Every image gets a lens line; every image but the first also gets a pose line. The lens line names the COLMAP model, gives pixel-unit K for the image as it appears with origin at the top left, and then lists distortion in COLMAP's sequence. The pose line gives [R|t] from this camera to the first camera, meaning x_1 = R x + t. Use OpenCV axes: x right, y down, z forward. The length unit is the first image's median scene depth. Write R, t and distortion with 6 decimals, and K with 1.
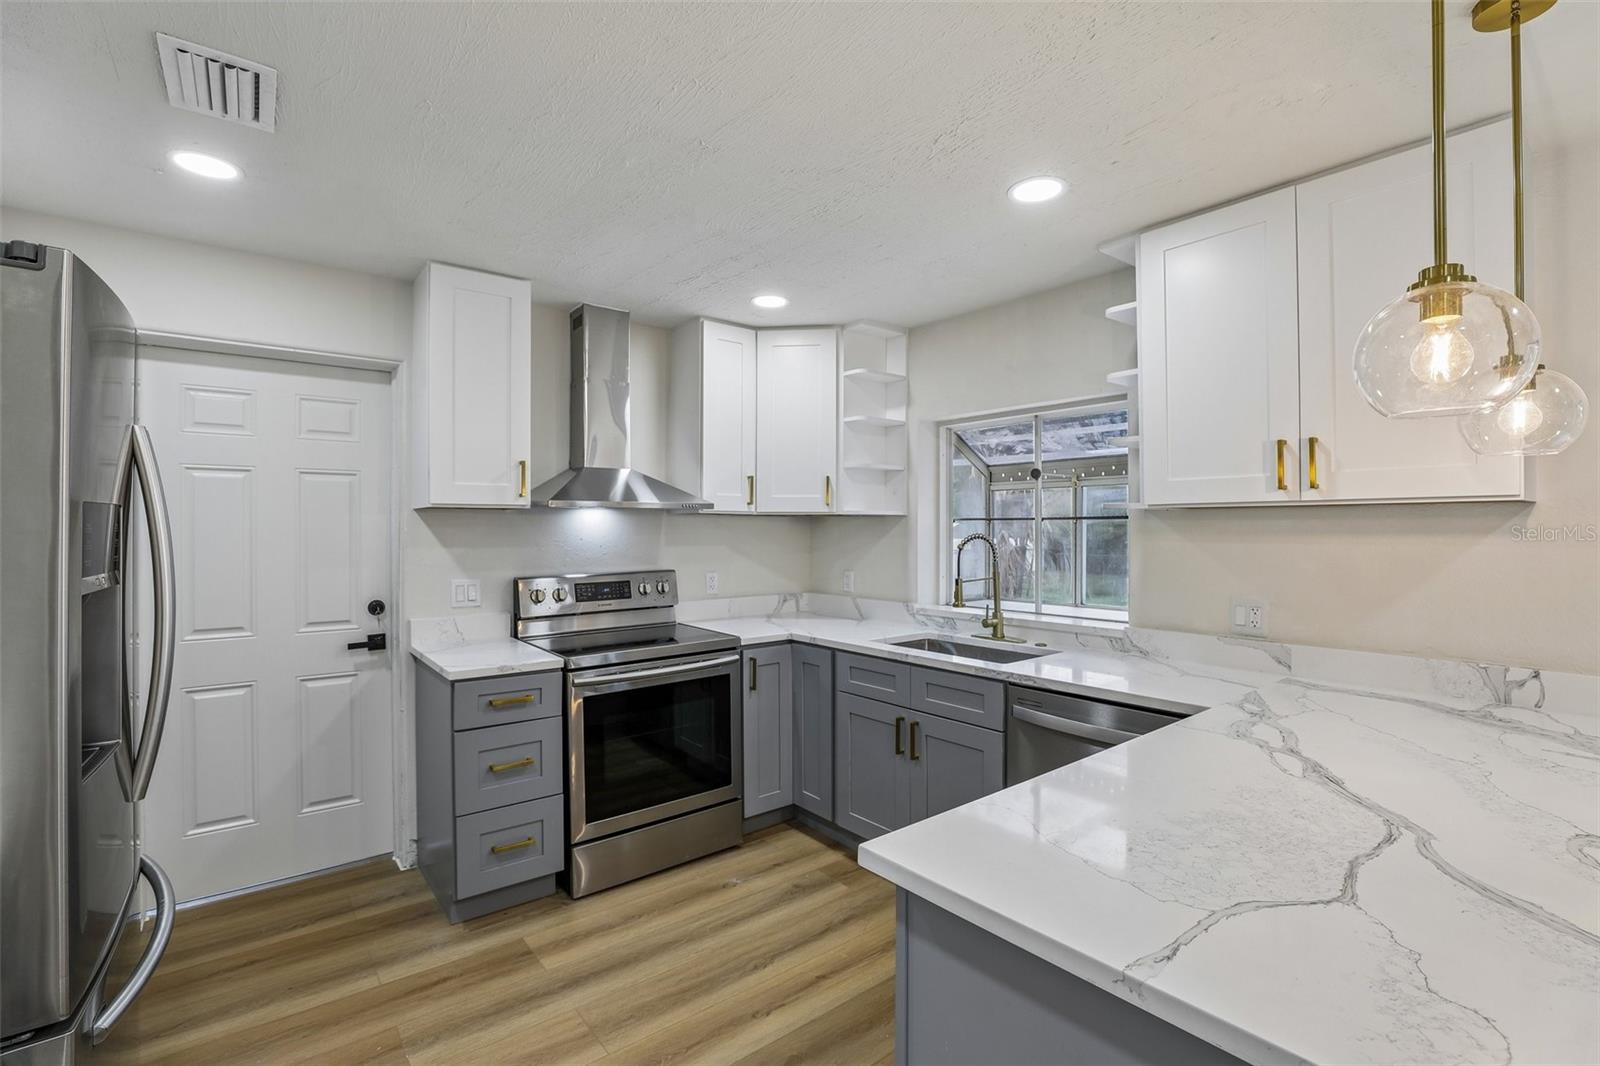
lens RADIAL K [[735.8, 0, 807.0], [0, 735.8, 526.6], [0, 0, 1]] dist [-0.024994, 0.003460]
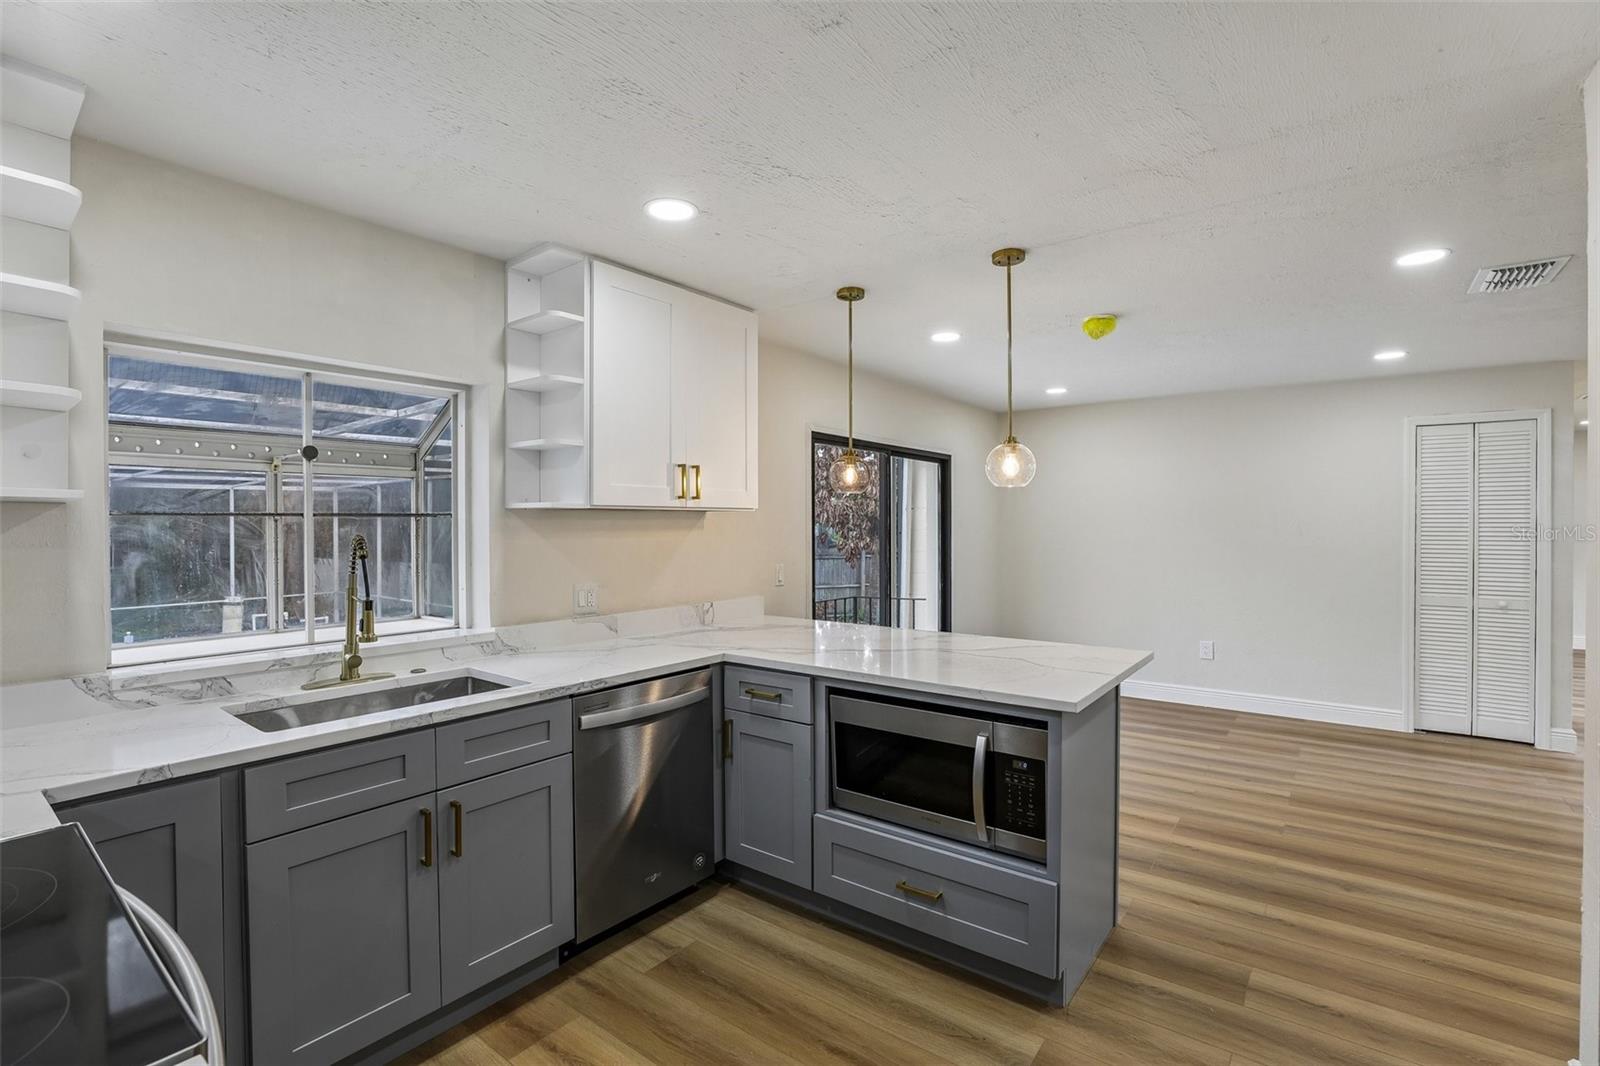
lens RADIAL K [[735.8, 0, 799.1], [0, 735.8, 529.9], [0, 0, 1]] dist [-0.024994, 0.003460]
pose [[-0.229229, -0.006090, 0.973353, -0.523790], [0.002214, 0.999975, 0.006778, 0.000238], [-0.973370, 0.003709, -0.229210, 0.719685]]
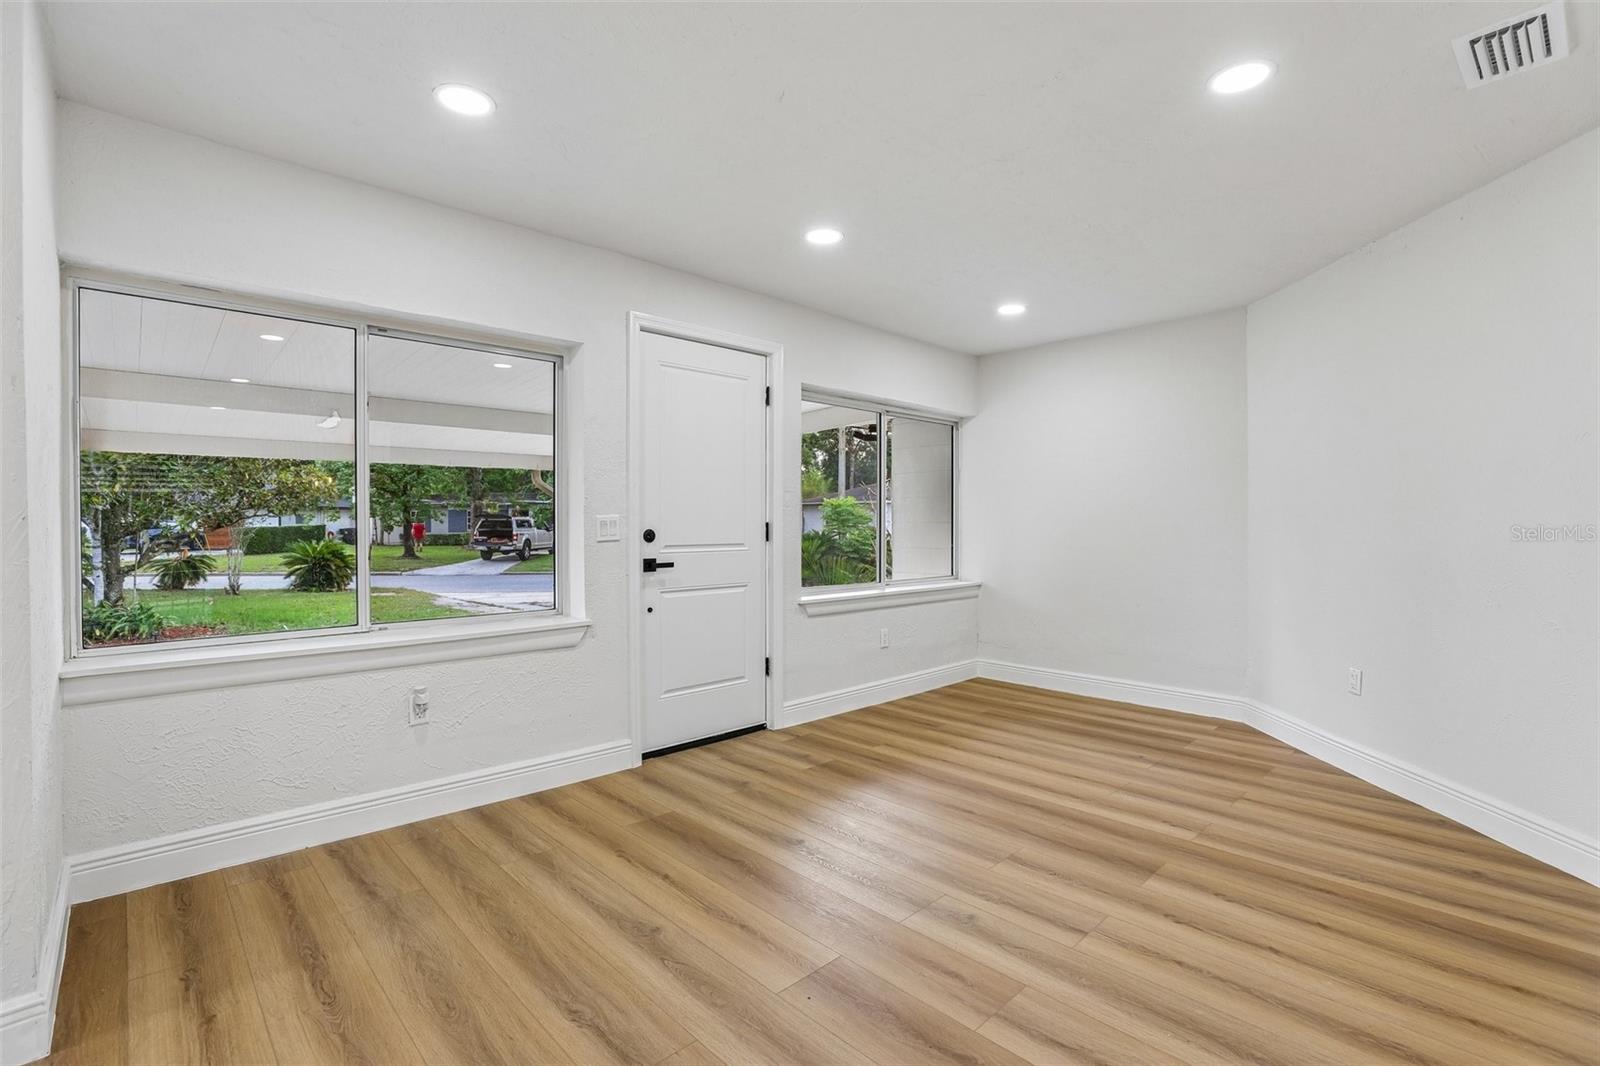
lens RADIAL K [[735.8, 0, 814.3], [0, 735.8, 511.1], [0, 0, 1]] dist [-0.024994, 0.003460]
pose [[0.064070, -0.016134, -0.997815, 0.584294], [-0.001988, 0.999865, -0.016295, 0.077505], [0.997943, 0.003027, 0.064029, 0.273054]]
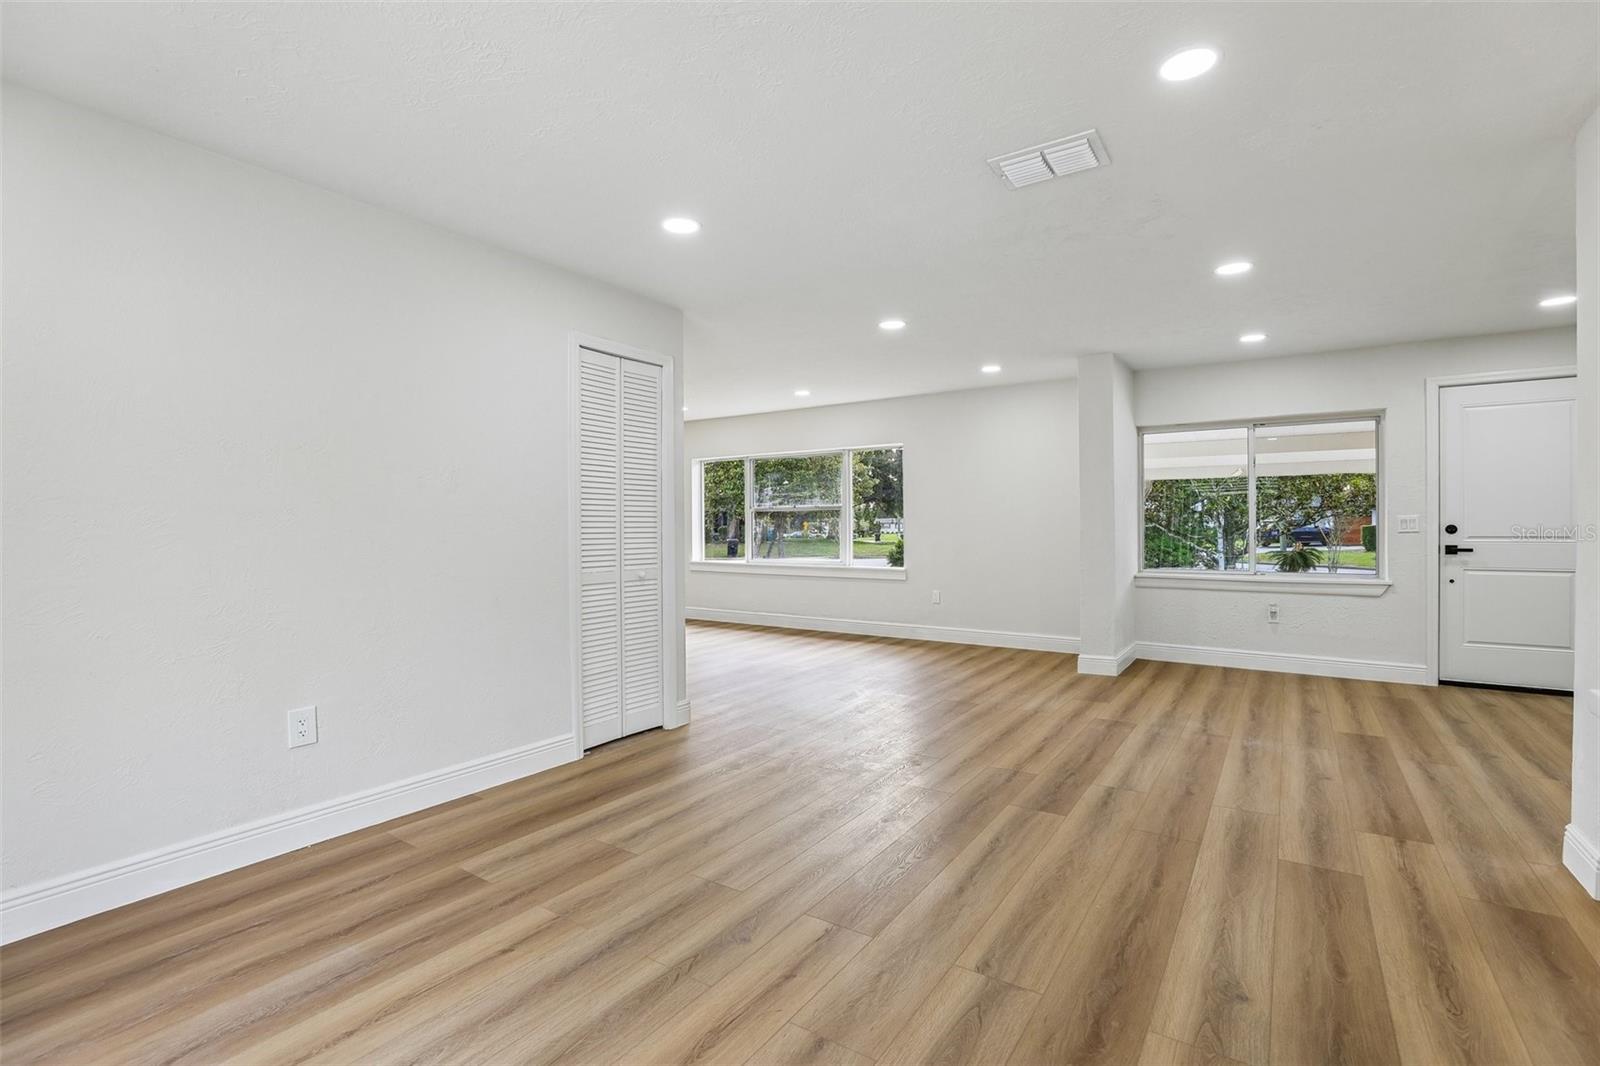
lens RADIAL K [[735.8, 0, 796.1], [0, 735.8, 525.9], [0, 0, 1]] dist [-0.024994, 0.003460]
pose [[-0.962505, 0.008820, -0.271121, 0.616985], [0.008833, 0.999960, 0.001175, 0.077391], [0.271121, -0.001264, -0.962545, 0.319468]]
